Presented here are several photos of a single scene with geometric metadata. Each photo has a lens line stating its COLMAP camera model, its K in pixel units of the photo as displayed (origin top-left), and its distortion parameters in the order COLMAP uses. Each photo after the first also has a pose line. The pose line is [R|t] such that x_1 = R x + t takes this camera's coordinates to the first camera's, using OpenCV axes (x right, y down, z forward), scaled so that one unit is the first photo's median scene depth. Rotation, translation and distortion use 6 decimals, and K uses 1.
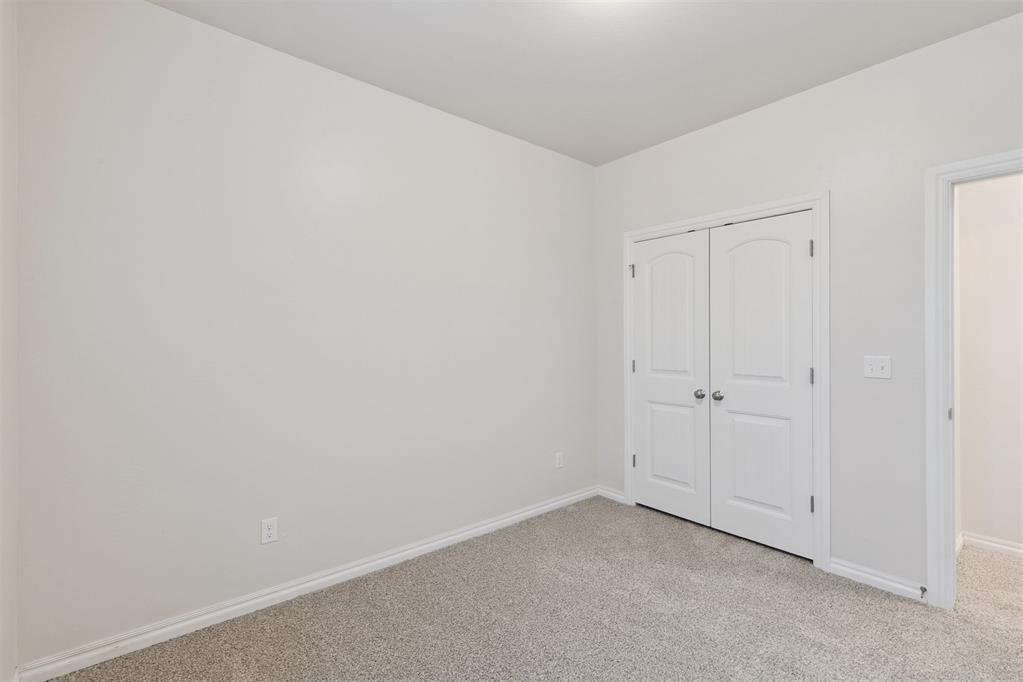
lens RADIAL K [[461.8, 0, 514.7], [0, 461.8, 337.2], [0, 0, 1]] dist [0.007214, -0.002779]
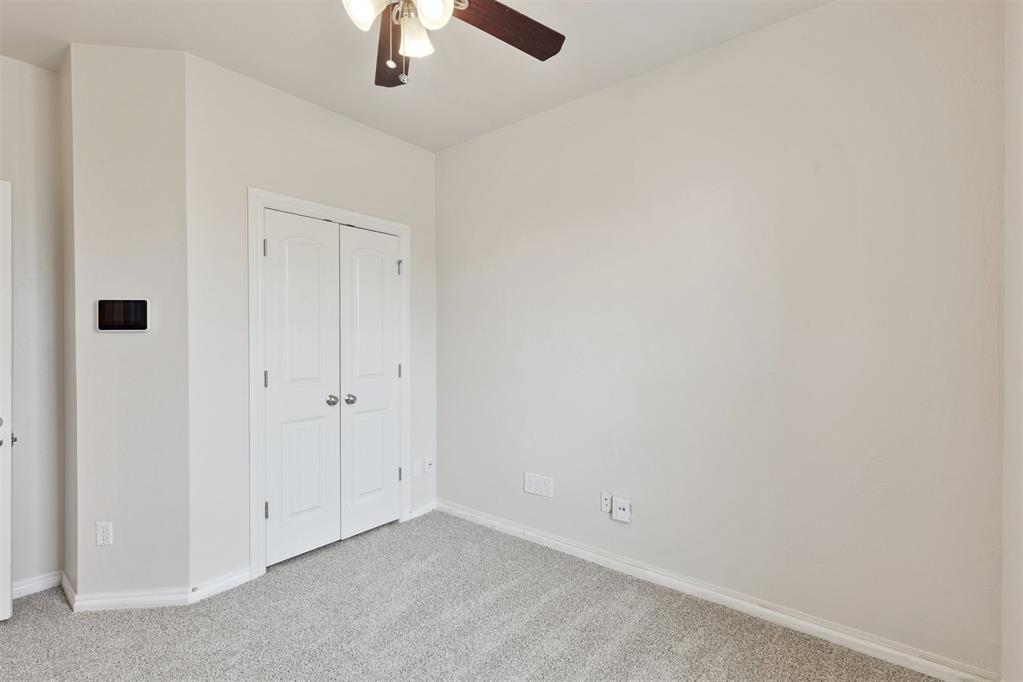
lens RADIAL K [[461.8, 0, 509.9], [0, 461.8, 346.5], [0, 0, 1]] dist [0.007214, -0.002779]
pose [[-0.188921, 0.013882, 0.981894, -0.573665], [0.017932, 0.999782, -0.010685, 0.032797], [-0.981829, 0.015588, -0.189129, 0.841156]]
